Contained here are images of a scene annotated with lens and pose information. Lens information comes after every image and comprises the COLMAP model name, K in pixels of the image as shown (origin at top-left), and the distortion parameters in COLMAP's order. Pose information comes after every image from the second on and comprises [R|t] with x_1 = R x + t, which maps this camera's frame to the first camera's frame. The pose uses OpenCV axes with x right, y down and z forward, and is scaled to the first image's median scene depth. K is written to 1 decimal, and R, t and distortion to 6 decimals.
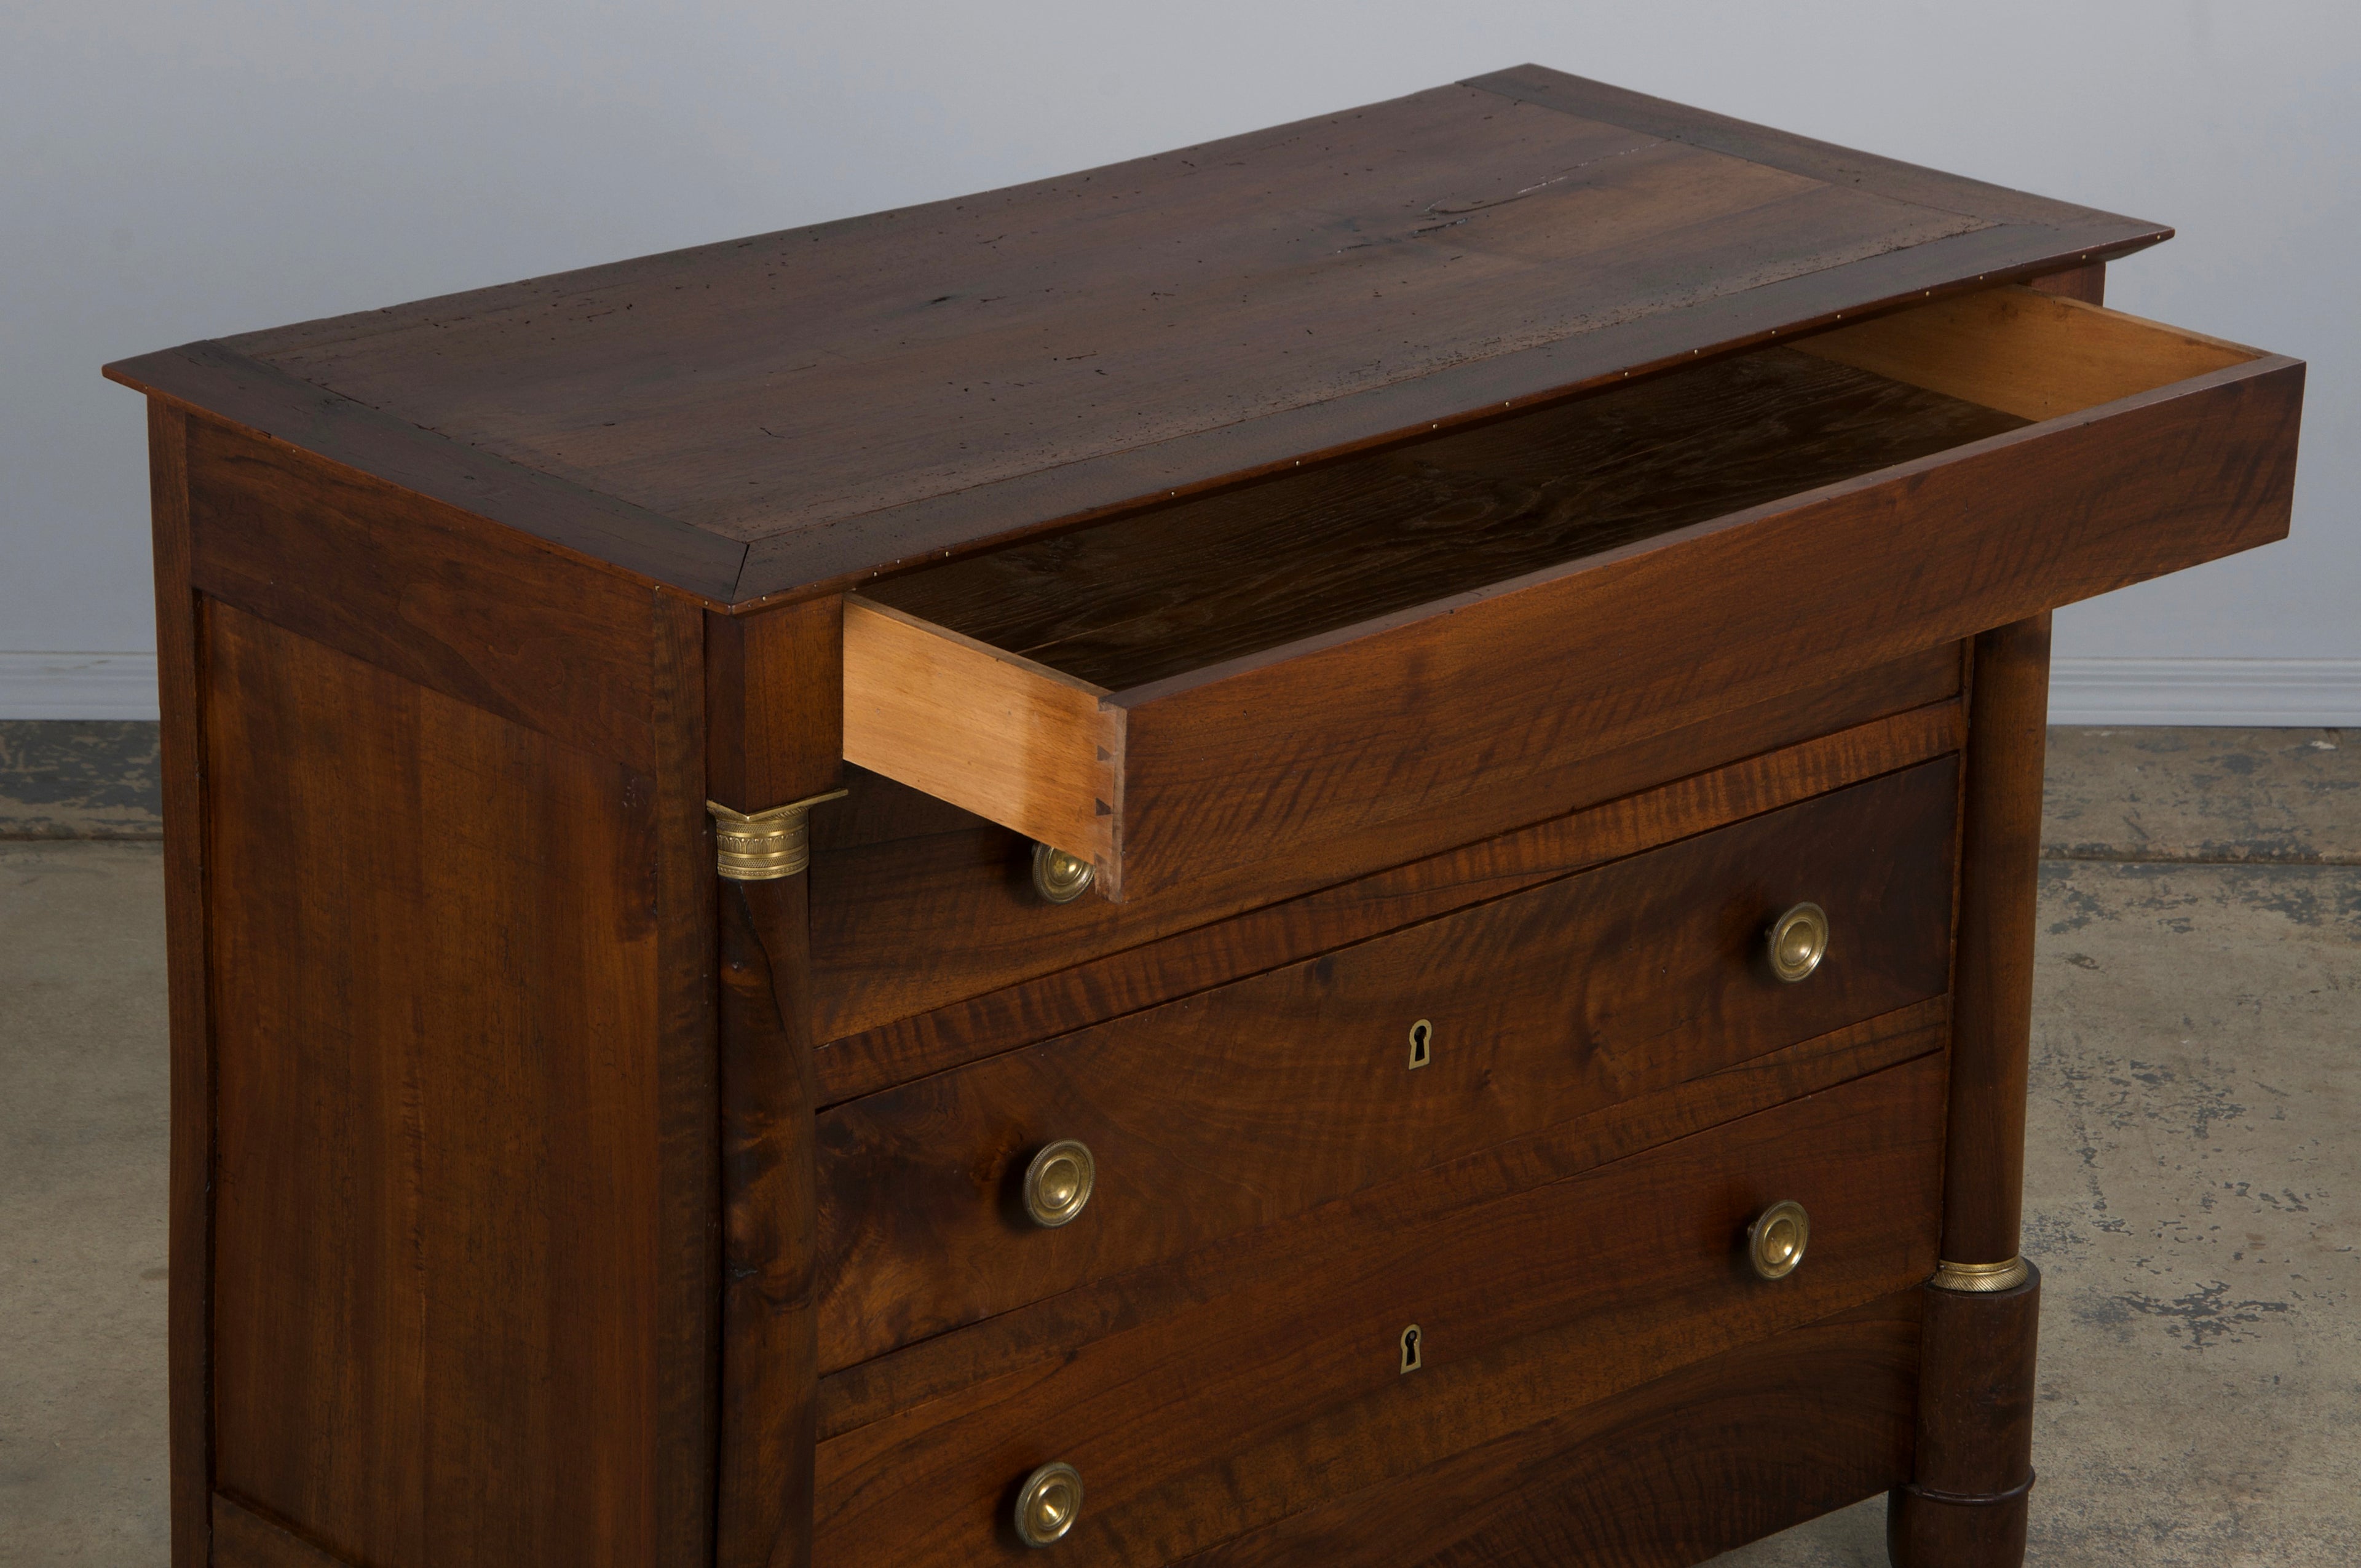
lens RADIAL K [[7830.5, 0, 1154.2], [0, 7830.5, 764.3], [0, 0, 1]] dist [1.021589, 0.000000]
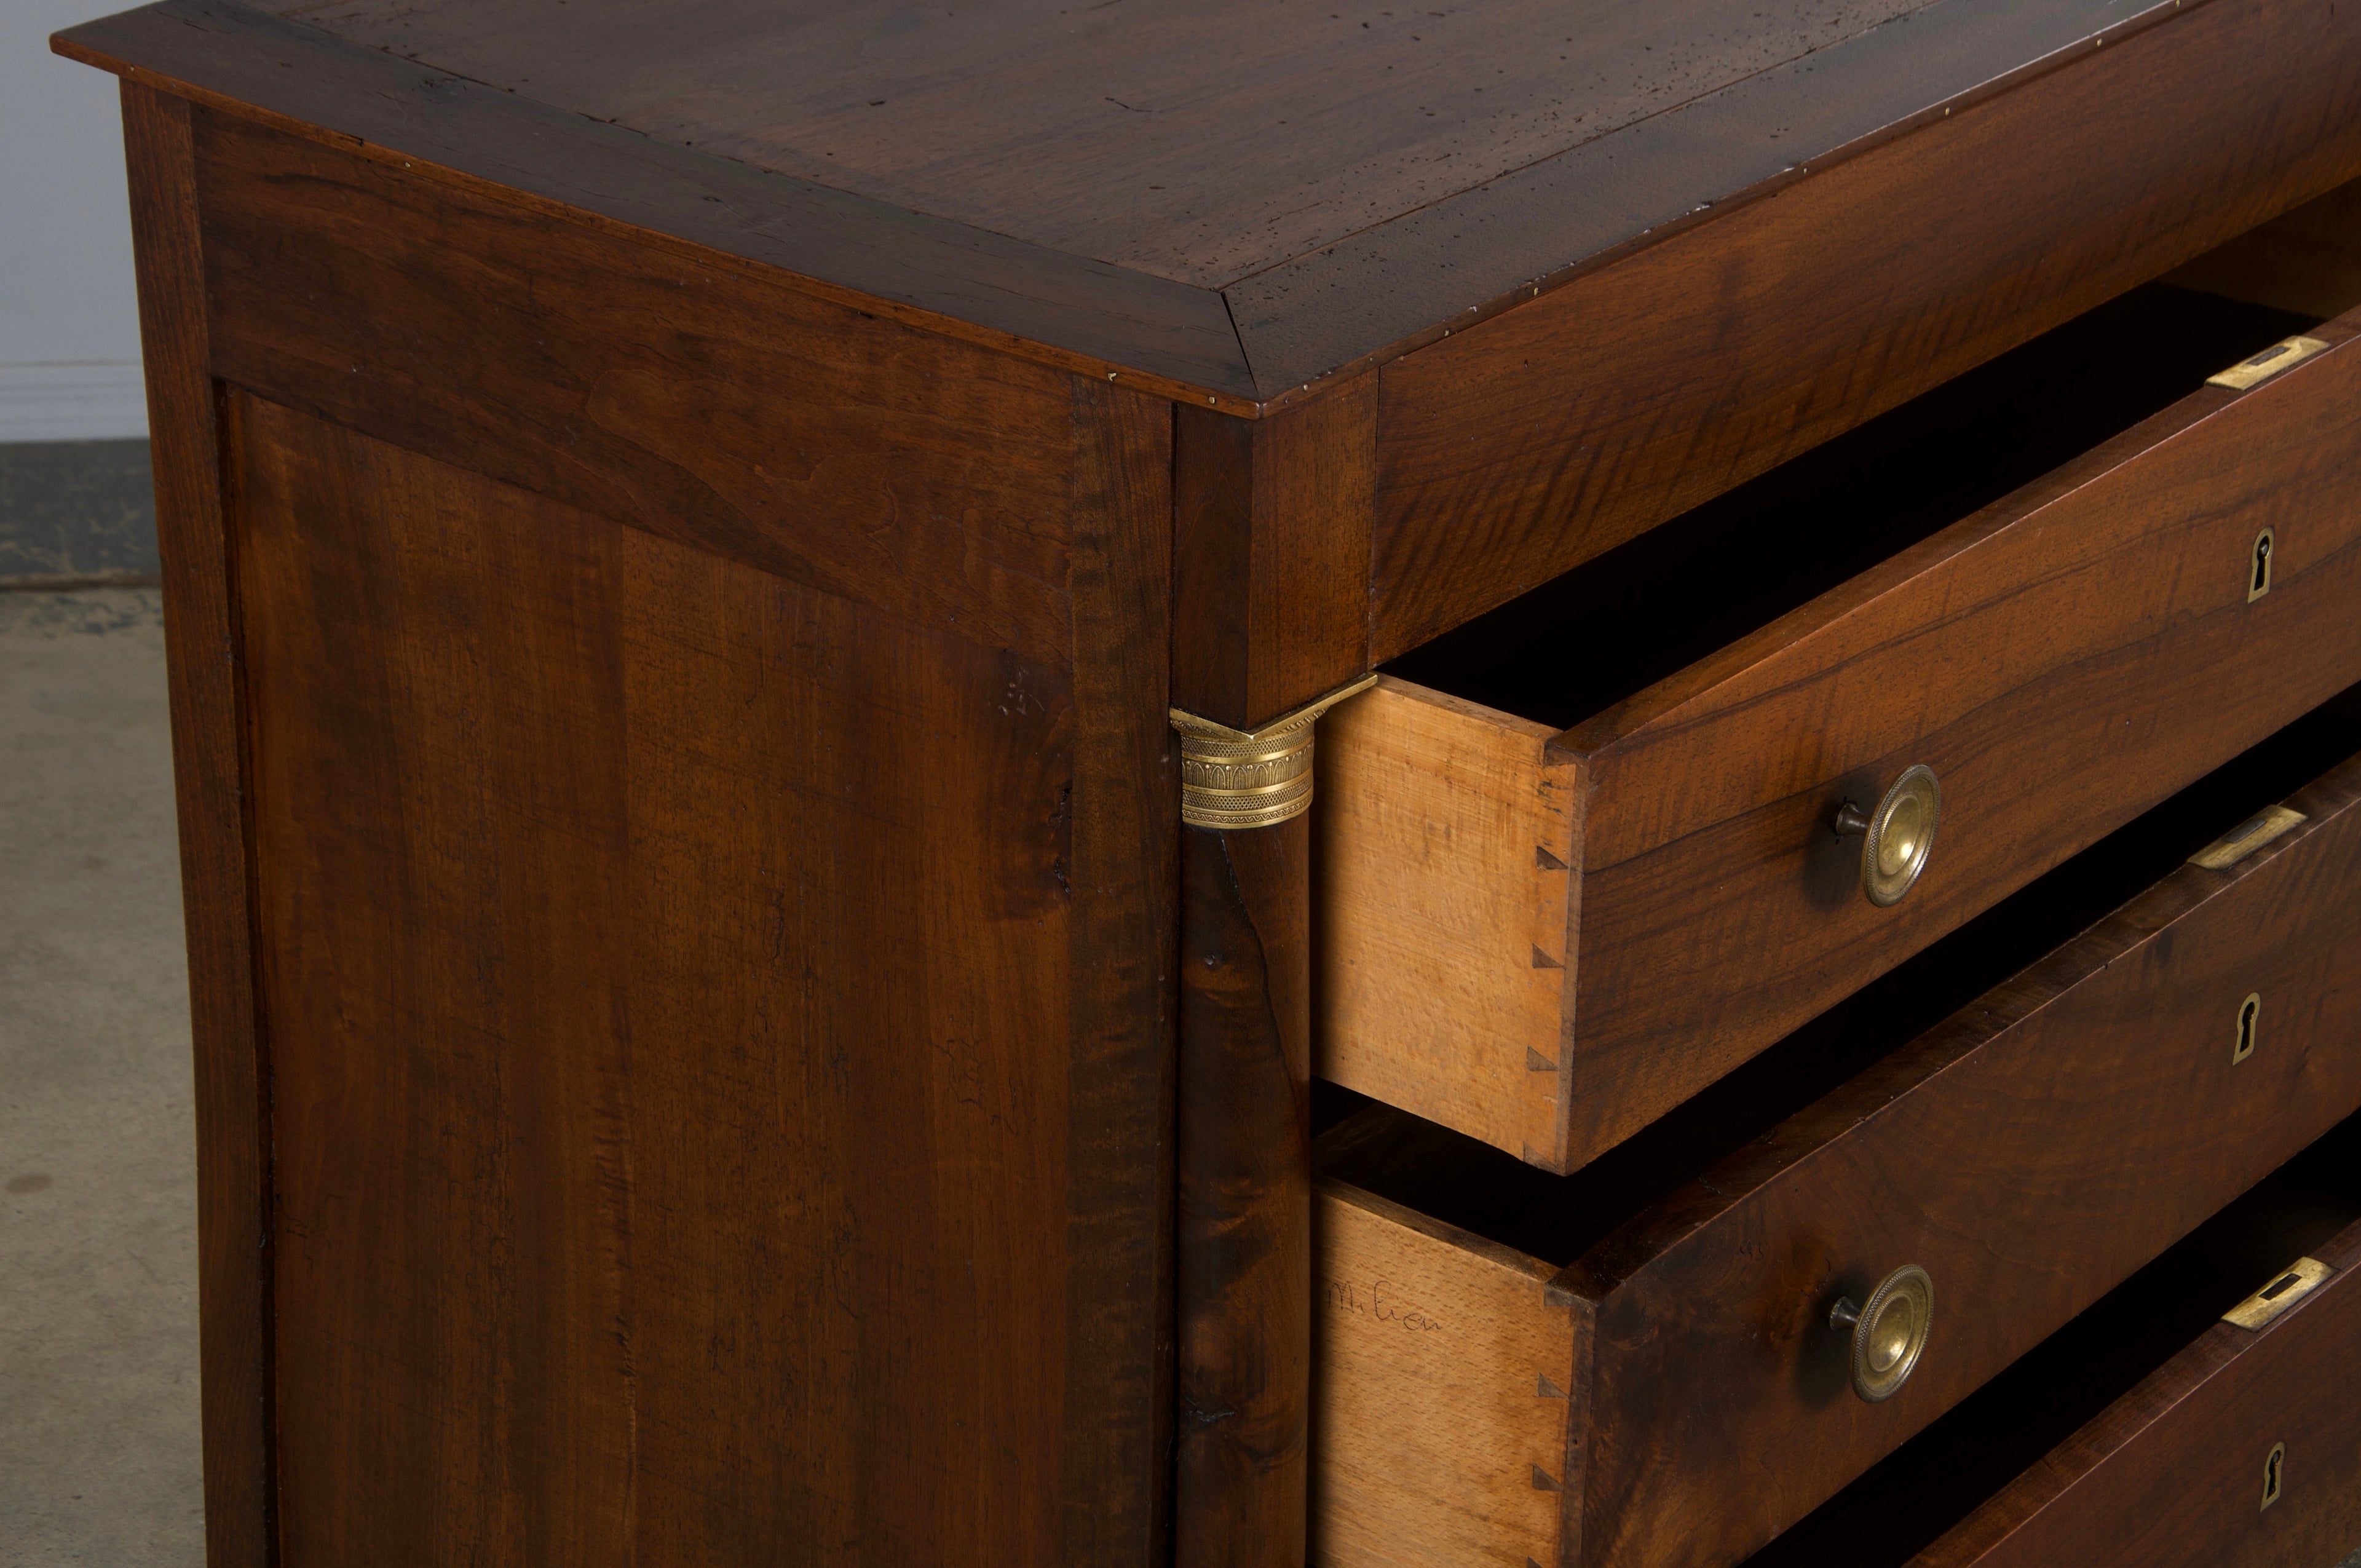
lens RADIAL K [[5430.9, 0, 1199.9], [0, 5430.9, 804.0], [0, 0, 1]] dist [0.526402, 0.000000]
pose [[0.986400, -0.061722, 0.152333, -0.114082], [0.047373, 0.994244, 0.096096, -0.027630], [-0.157387, -0.087572, 0.983646, 0.543103]]
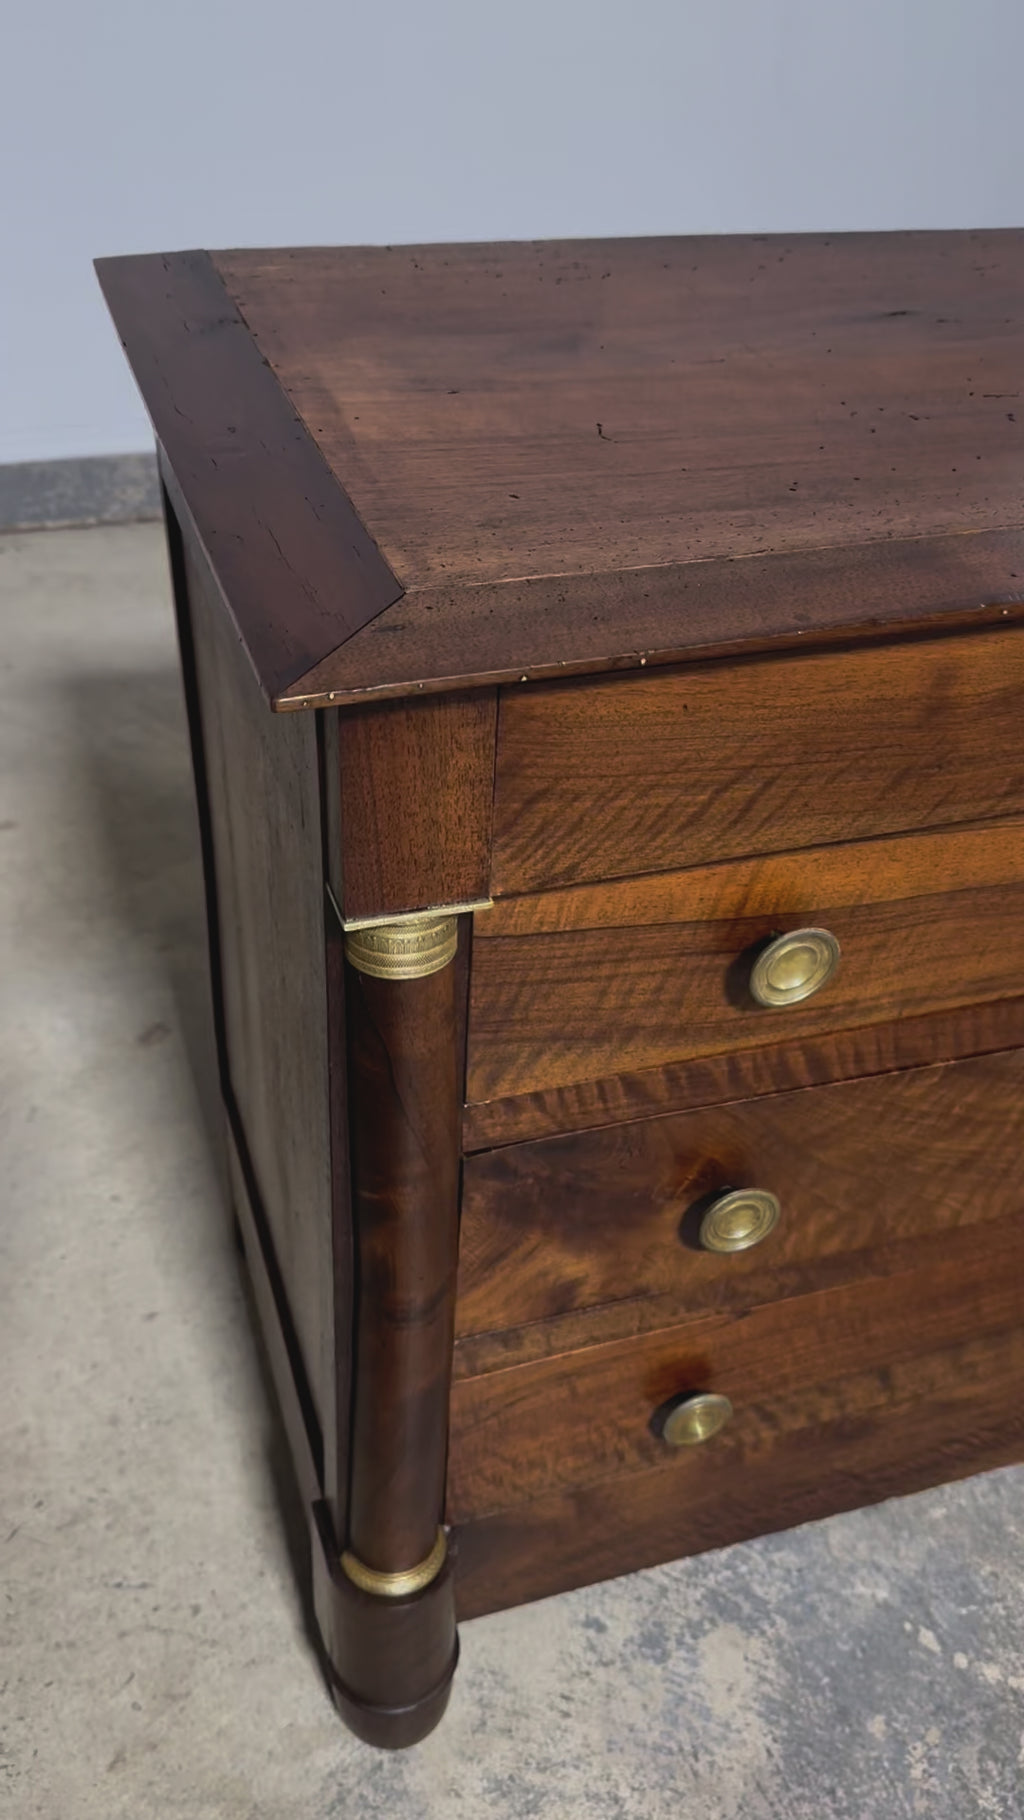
lens RADIAL K [[1584.8, 0, 509.9], [0, 1584.8, 919.5], [0, 0, 1]] dist [0.117426, -0.018058]
pose [[0.910193, 0.275332, -0.309420, 0.014886], [-0.168935, 0.928881, 0.329607, -0.048893], [0.378166, -0.247734, 0.891975, 0.805055]]
